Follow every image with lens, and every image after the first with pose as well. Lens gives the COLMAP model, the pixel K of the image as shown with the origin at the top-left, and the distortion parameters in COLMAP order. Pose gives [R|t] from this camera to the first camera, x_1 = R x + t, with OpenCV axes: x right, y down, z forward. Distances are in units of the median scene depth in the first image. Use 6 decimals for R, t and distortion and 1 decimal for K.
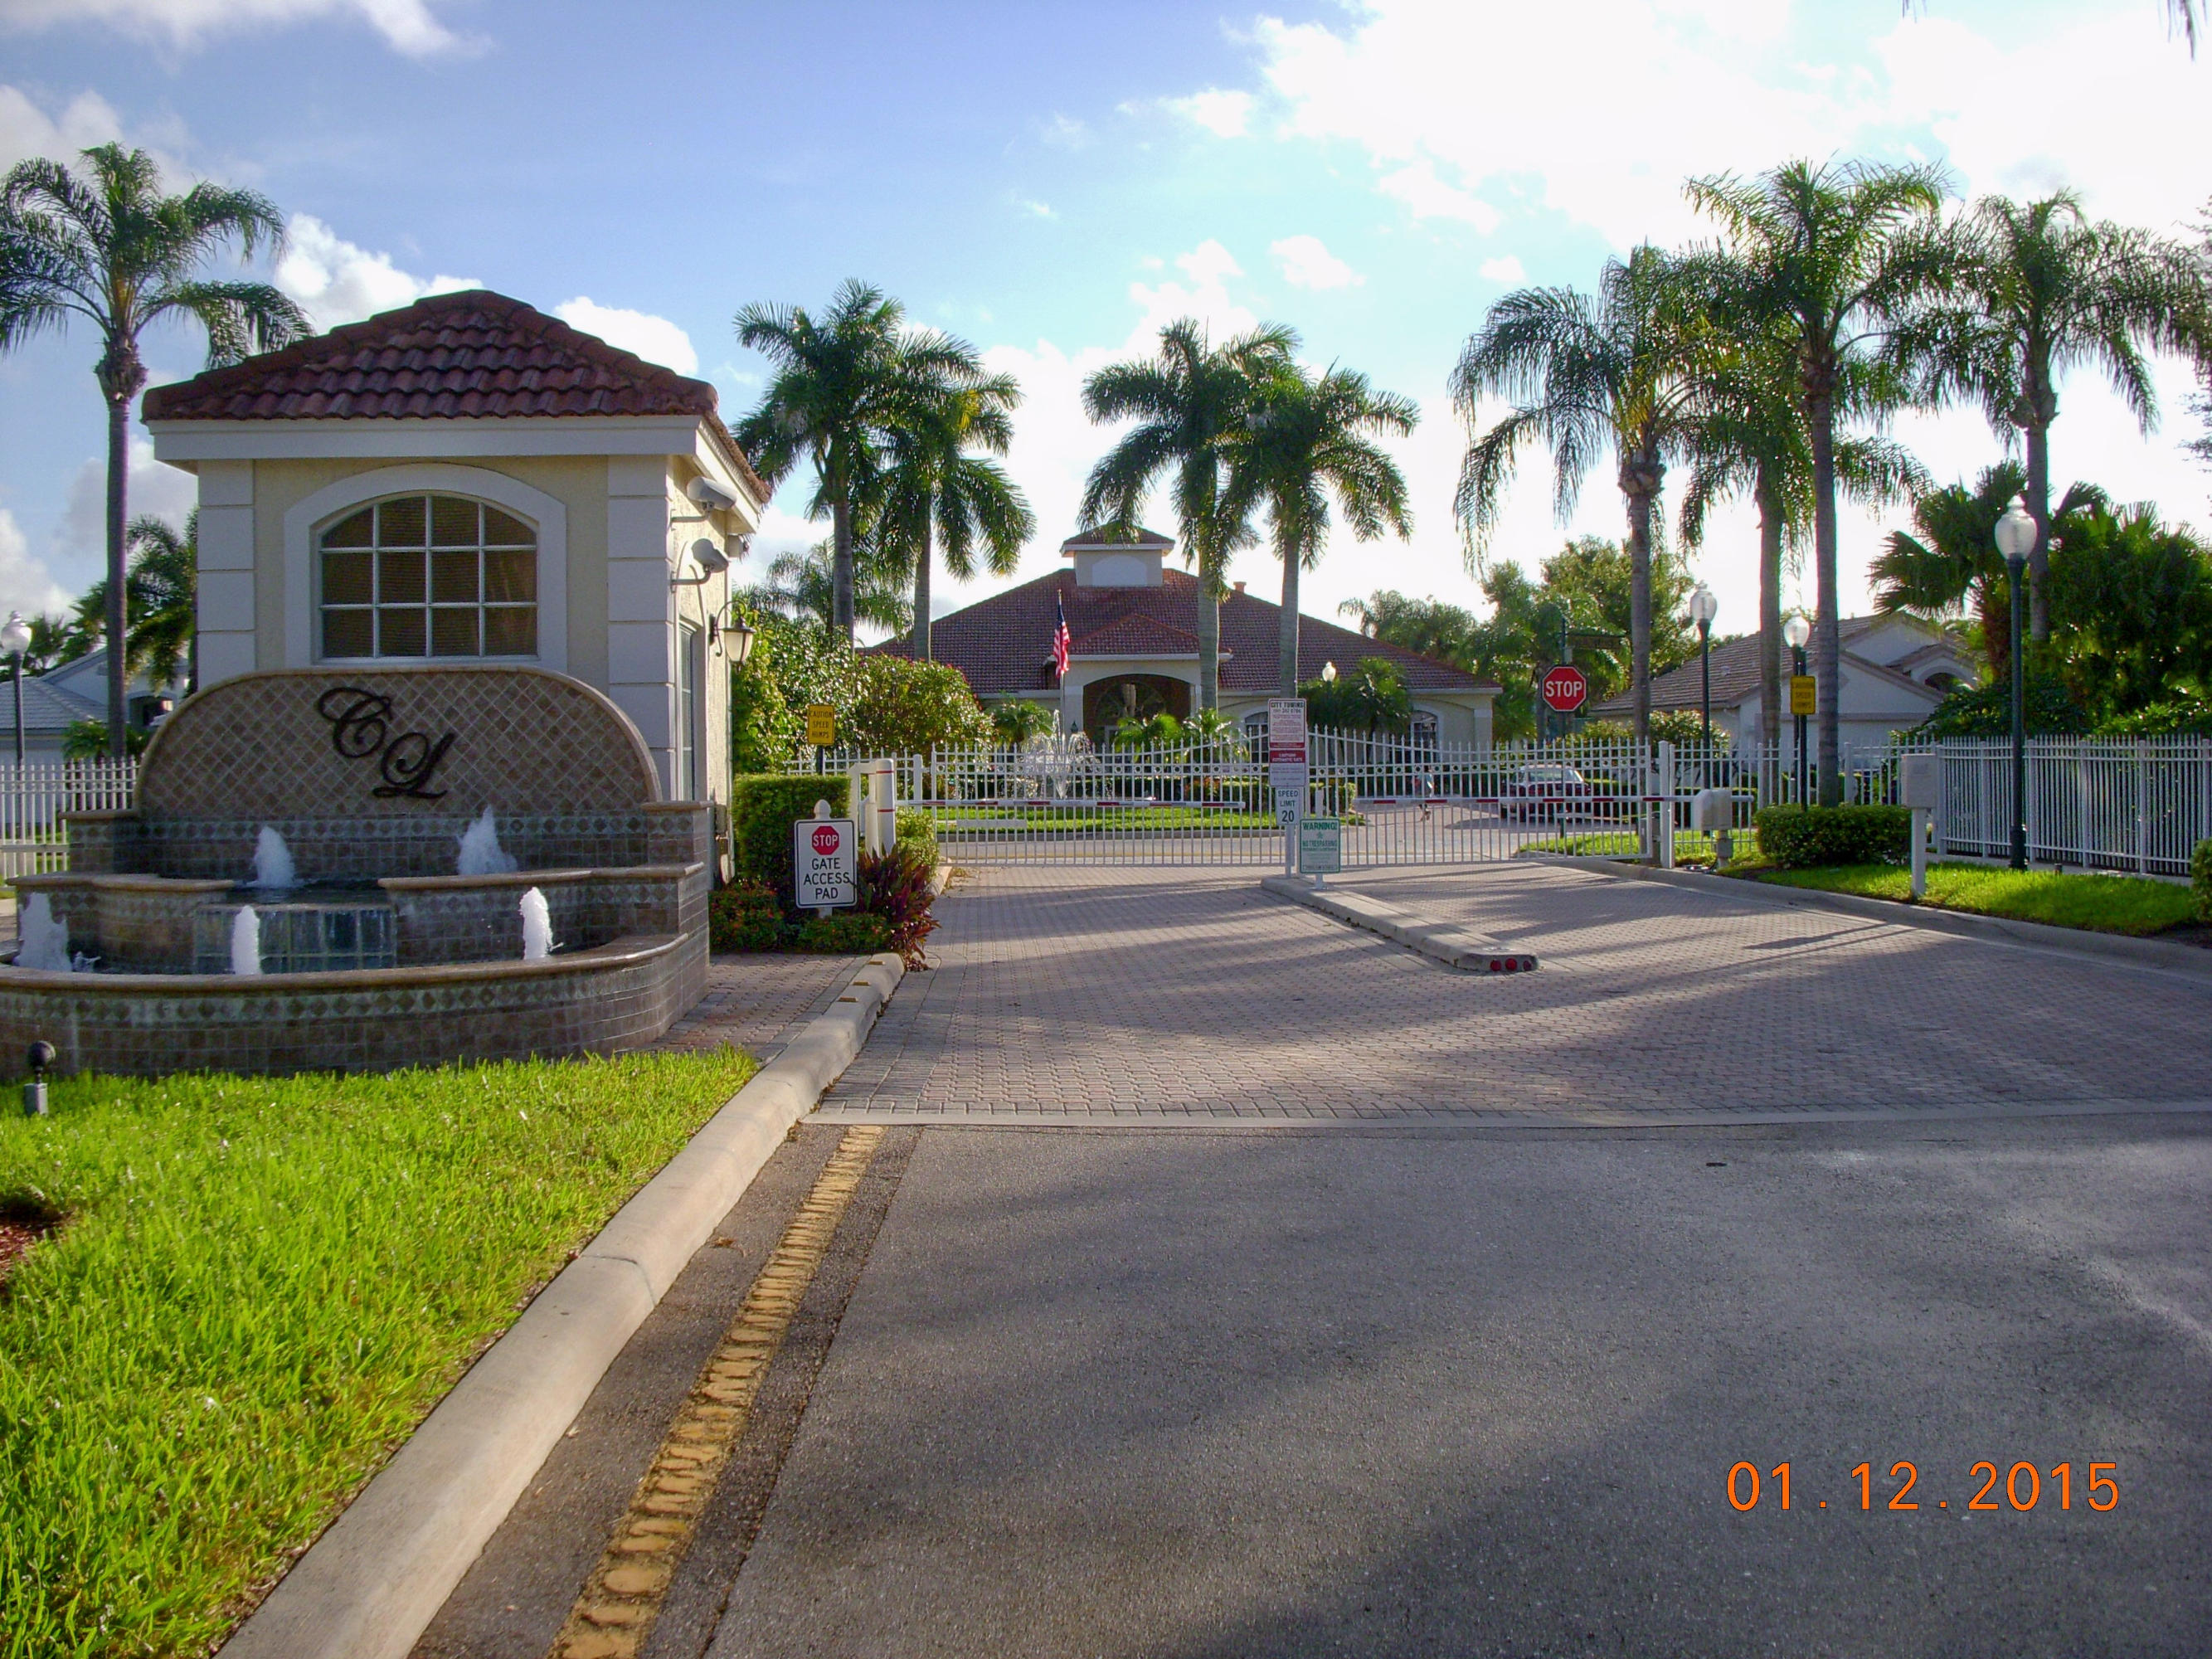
lens RADIAL K [[2428.9, 0, 1107.2], [0, 2428.9, 830.9], [0, 0, 1]] dist [-0.220248, 0.106420]
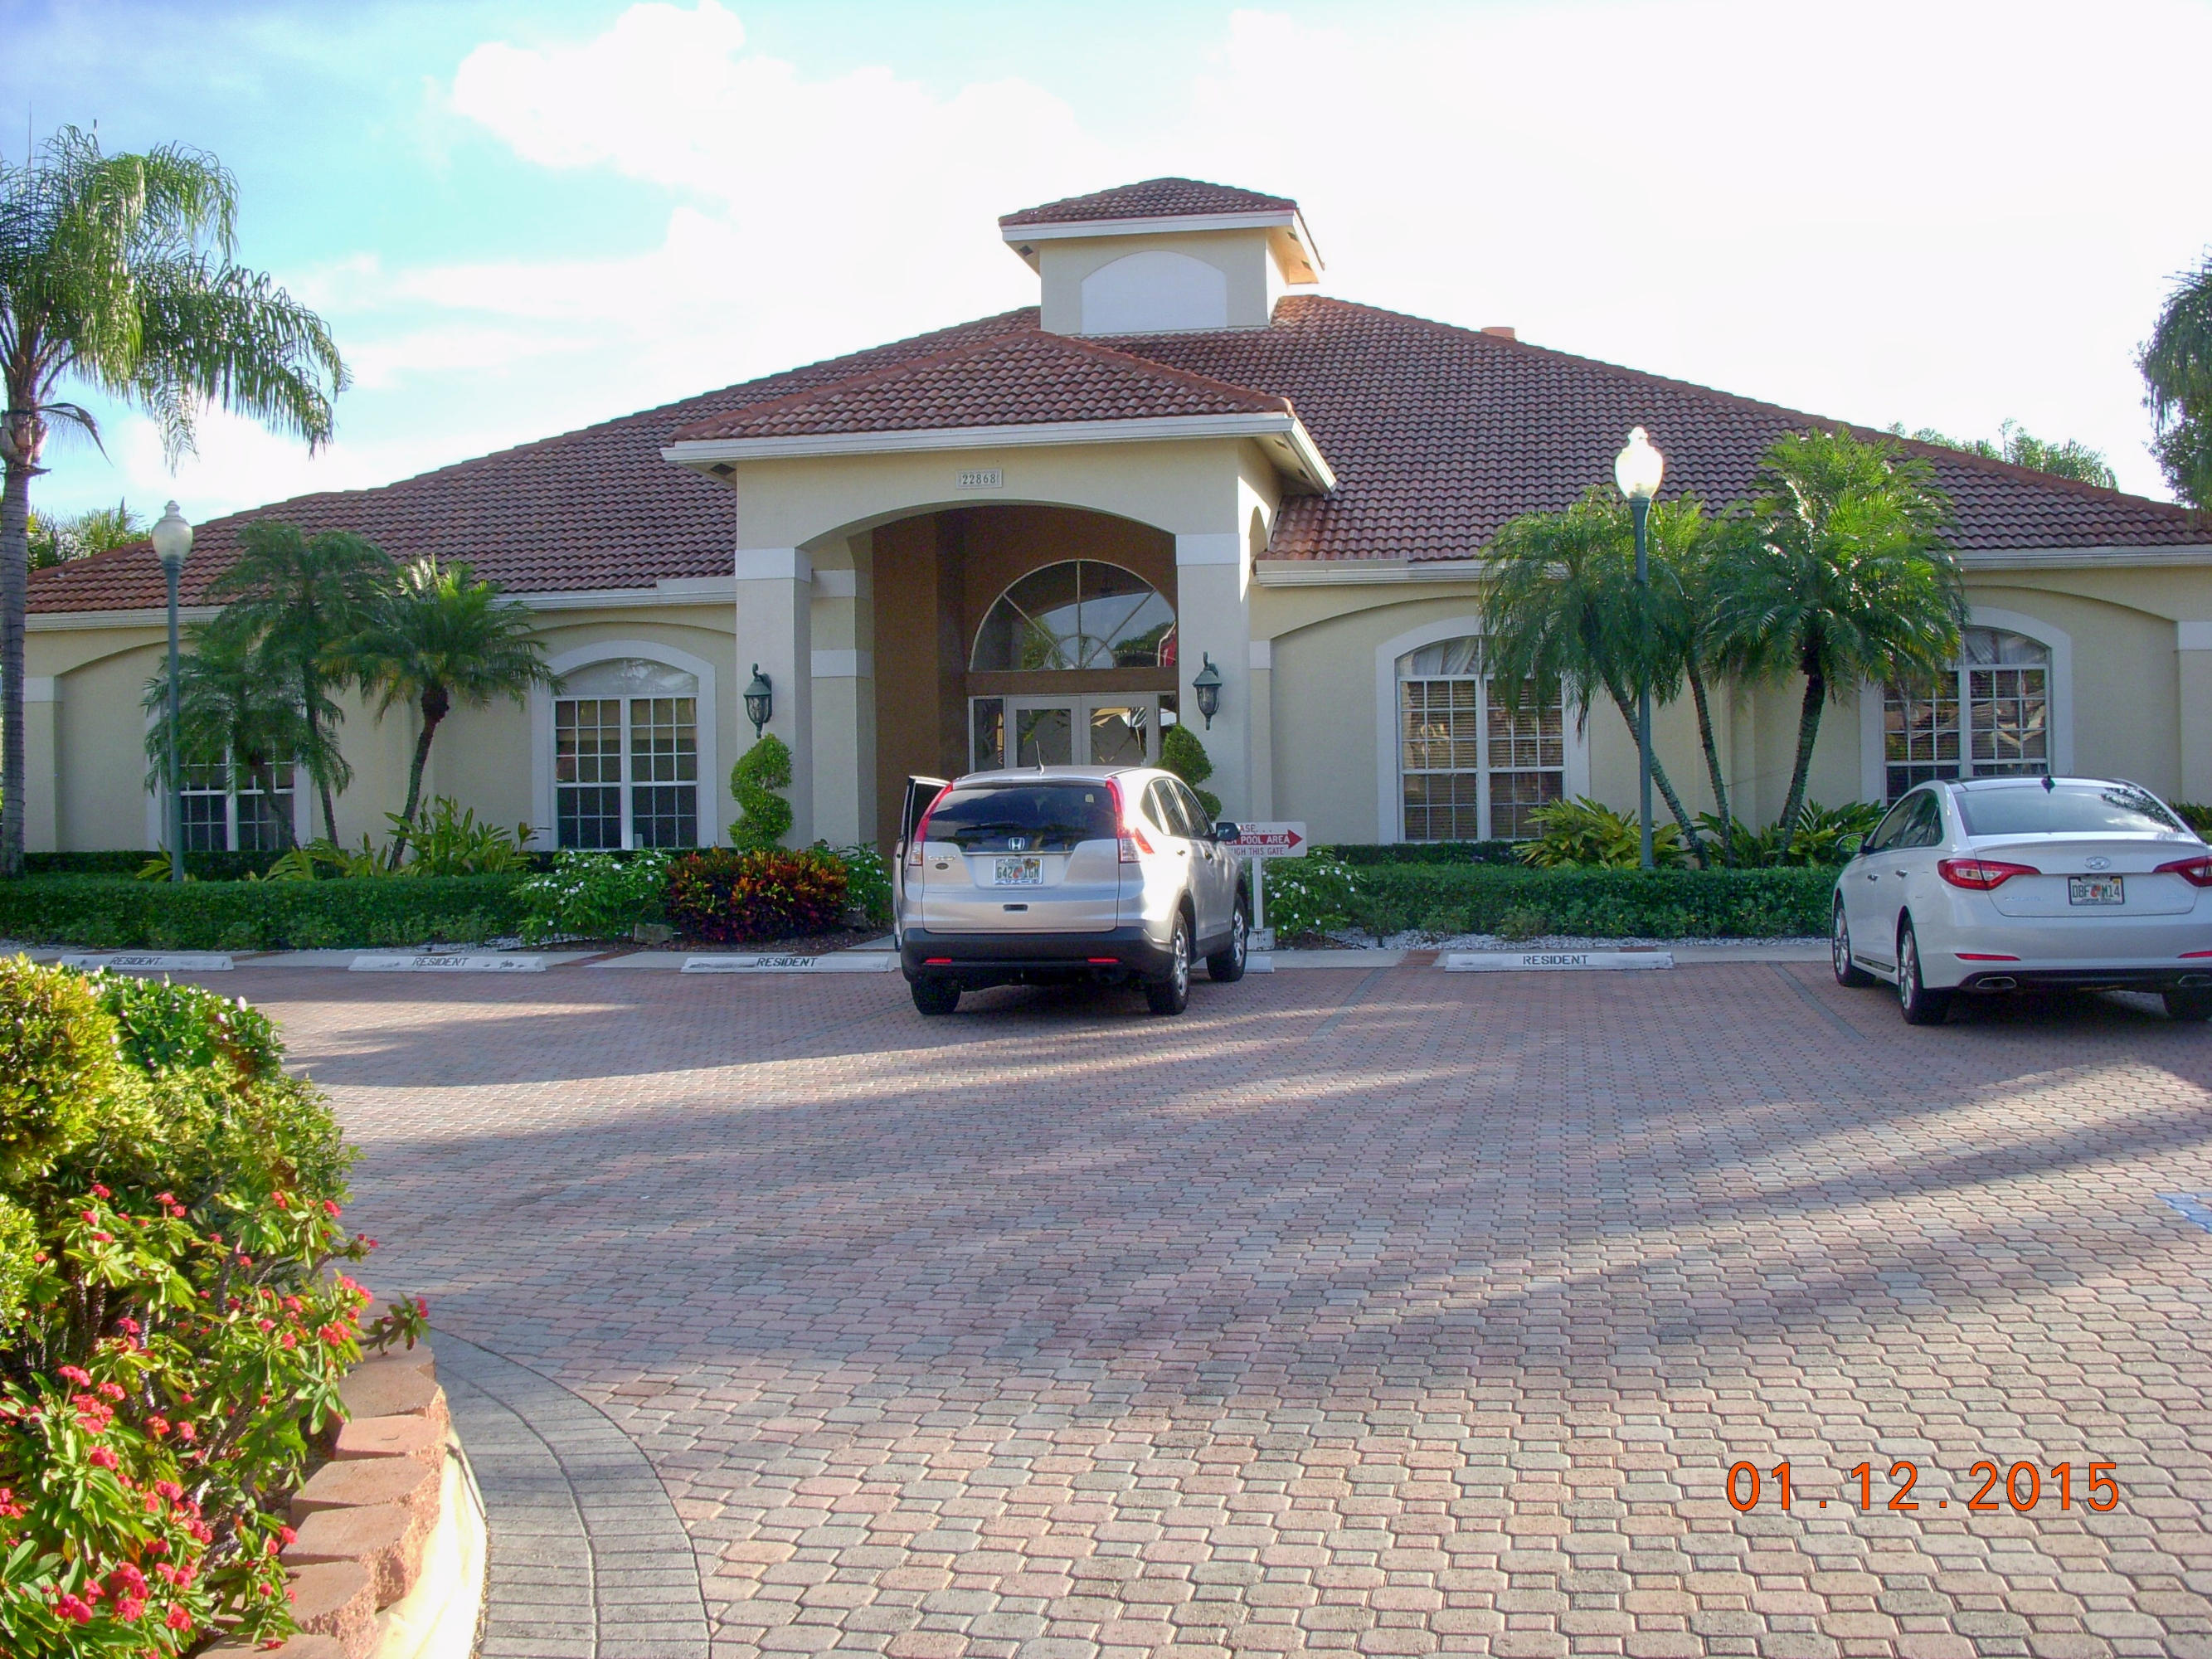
lens RADIAL K [[2428.9, 0, 1107.2], [0, 2428.9, 830.9], [0, 0, 1]] dist [-0.220248, 0.106420]
pose [[0.973080, -0.005222, -0.230407, 0.201733], [0.001183, 0.999843, -0.017664, -0.042851], [0.230464, 0.016916, 0.972934, 1.540805]]
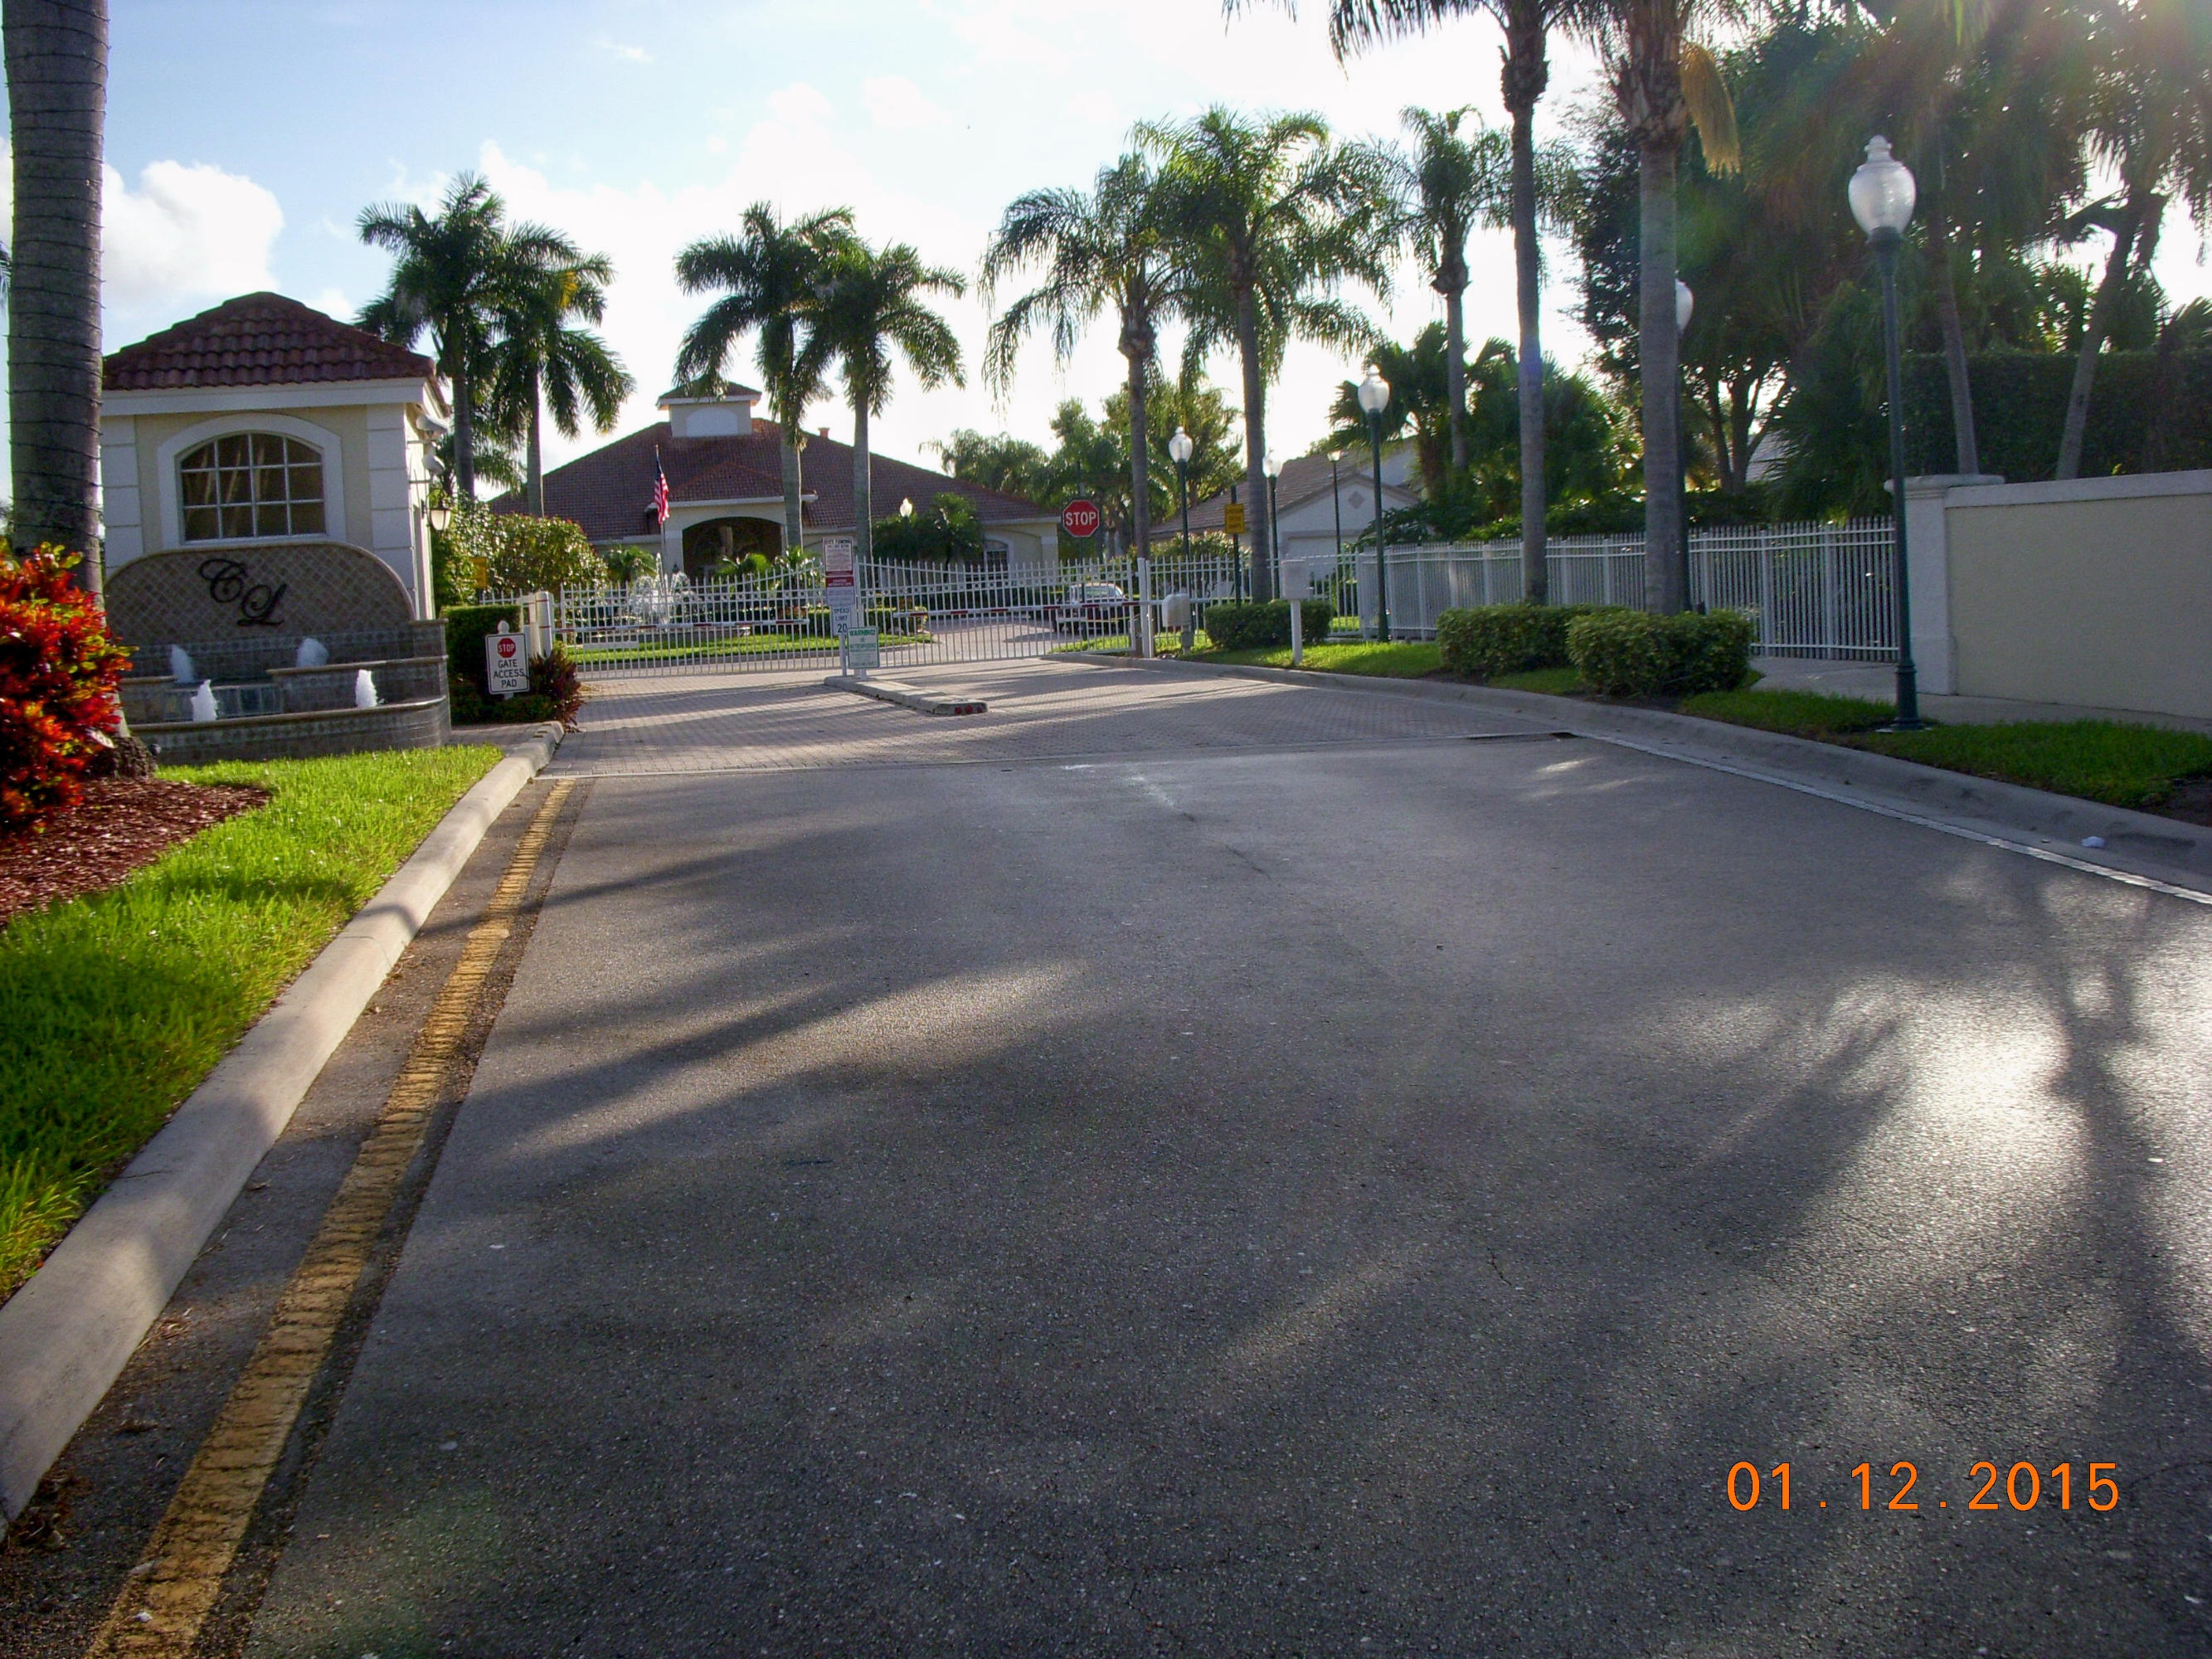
lens RADIAL K [[2428.9, 0, 1107.2], [0, 2428.9, 830.9], [0, 0, 1]] dist [-0.220248, 0.106420]
pose [[0.986289, -0.052380, 0.156497, 0.004962], [0.041493, 0.996538, 0.072044, 0.011093], [-0.159729, -0.064563, 0.985047, -0.224072]]
